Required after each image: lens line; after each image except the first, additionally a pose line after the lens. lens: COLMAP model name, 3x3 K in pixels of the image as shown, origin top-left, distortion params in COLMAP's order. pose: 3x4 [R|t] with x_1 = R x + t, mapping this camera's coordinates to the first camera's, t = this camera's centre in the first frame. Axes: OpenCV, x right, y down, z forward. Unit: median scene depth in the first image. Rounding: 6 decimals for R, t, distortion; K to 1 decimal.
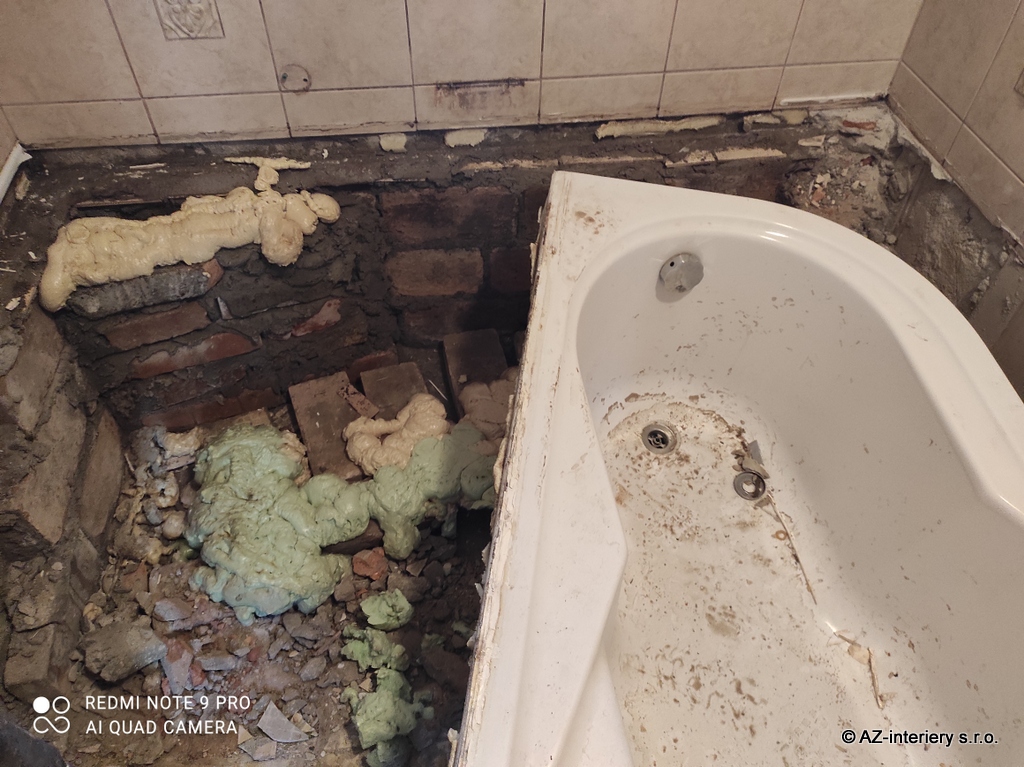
lens RADIAL K [[756.4, 0, 511.4], [0, 756.4, 379.3], [0, 0, 1]] dist [0.050231, -0.050878]
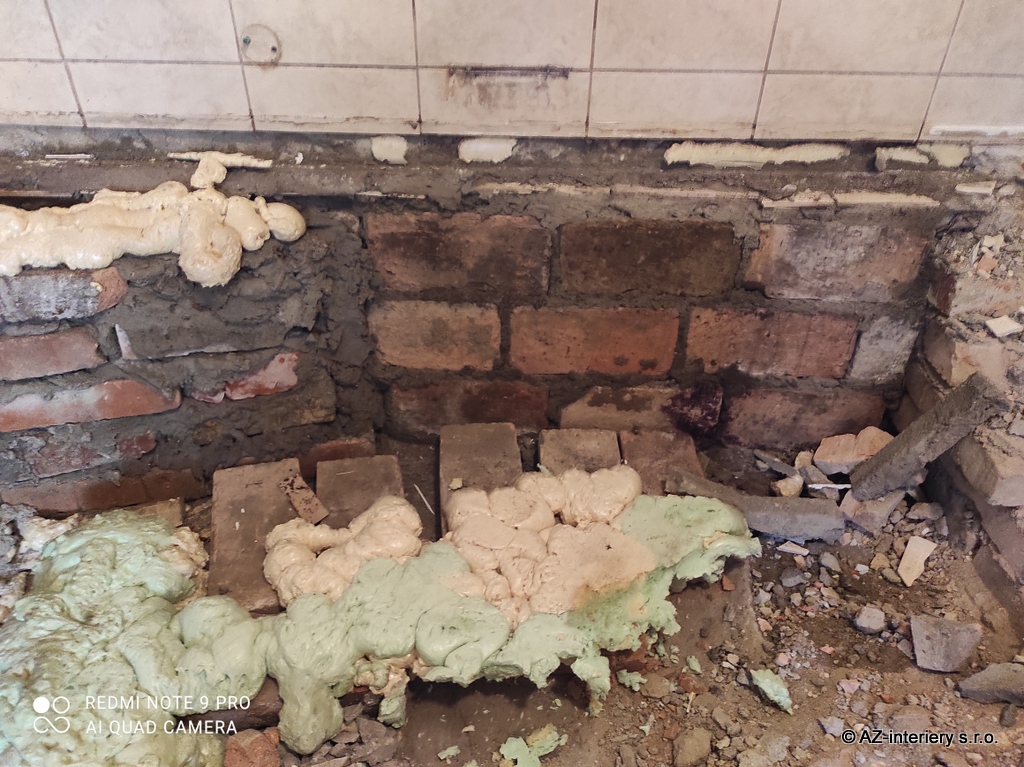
lens RADIAL K [[756.4, 0, 511.4], [0, 756.4, 379.3], [0, 0, 1]] dist [0.050231, -0.050878]
pose [[0.990953, 0.078546, -0.108825, 0.062399], [-0.099976, 0.972983, -0.208110, 0.051804], [0.089538, 0.217107, 0.972033, 0.329136]]
